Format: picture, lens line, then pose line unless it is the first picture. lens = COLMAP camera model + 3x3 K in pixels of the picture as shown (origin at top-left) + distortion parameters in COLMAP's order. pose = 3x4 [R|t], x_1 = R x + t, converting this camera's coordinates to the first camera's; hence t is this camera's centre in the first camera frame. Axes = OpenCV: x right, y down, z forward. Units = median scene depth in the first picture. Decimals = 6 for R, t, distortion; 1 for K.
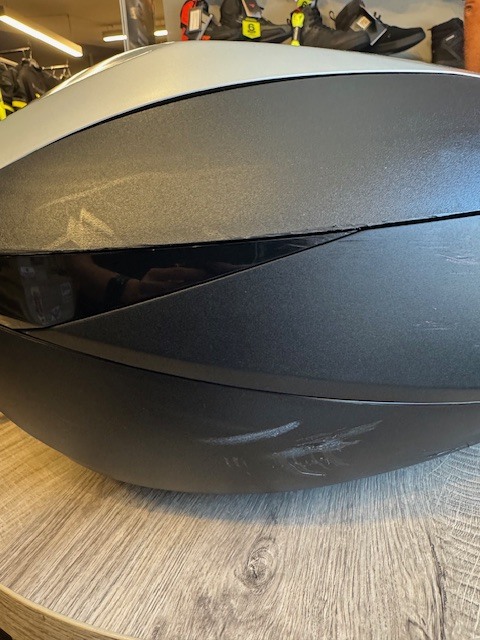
lens RADIAL K [[452.9, 0, 241.8], [0, 452.9, 292.3], [0, 0, 1]] dist [-0.010906, 0.004865]
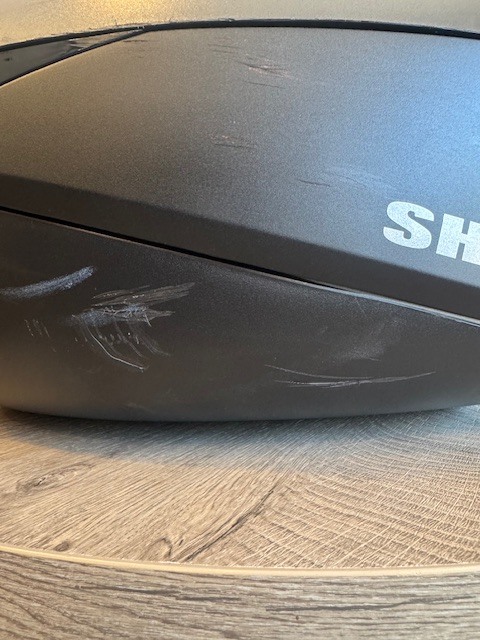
lens RADIAL K [[452.9, 0, 244.6], [0, 452.9, 292.4], [0, 0, 1]] dist [-0.010906, 0.004865]
pose [[0.967499, 0.056658, -0.246445, 0.538118], [-0.122250, 0.957919, -0.259705, 0.449721], [0.221360, 0.281392, 0.933712, 0.237744]]
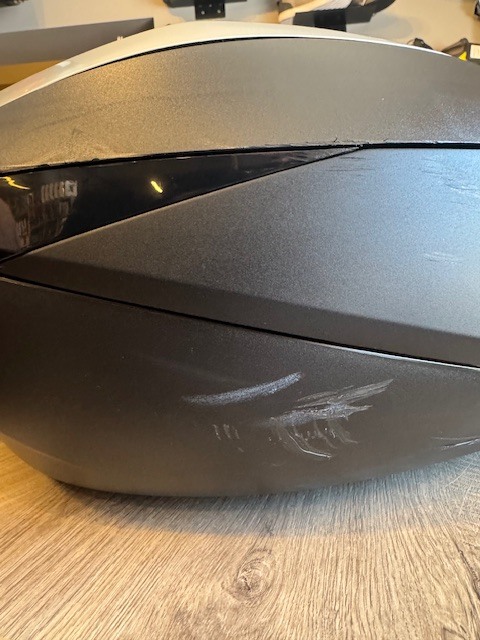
lens RADIAL K [[452.9, 0, 241.3], [0, 452.9, 286.4], [0, 0, 1]] dist [-0.010906, 0.004865]
pose [[0.999413, 0.018878, 0.028590, -0.013750], [-0.011921, 0.973961, -0.226401, 0.278480], [-0.032120, 0.225928, 0.973614, 0.095930]]
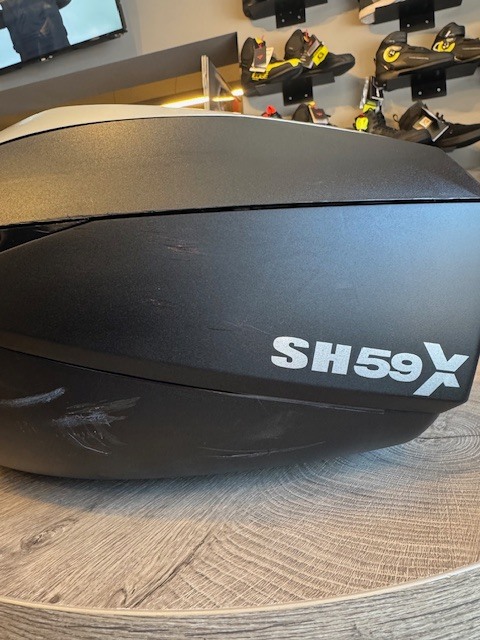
lens RADIAL K [[452.9, 0, 245.3], [0, 452.9, 292.4], [0, 0, 1]] dist [-0.010906, 0.004865]
pose [[0.974492, 0.025487, -0.222970, 0.725195], [-0.071464, 0.977053, -0.200650, 0.212097], [0.212740, 0.211467, 0.953952, -0.058665]]
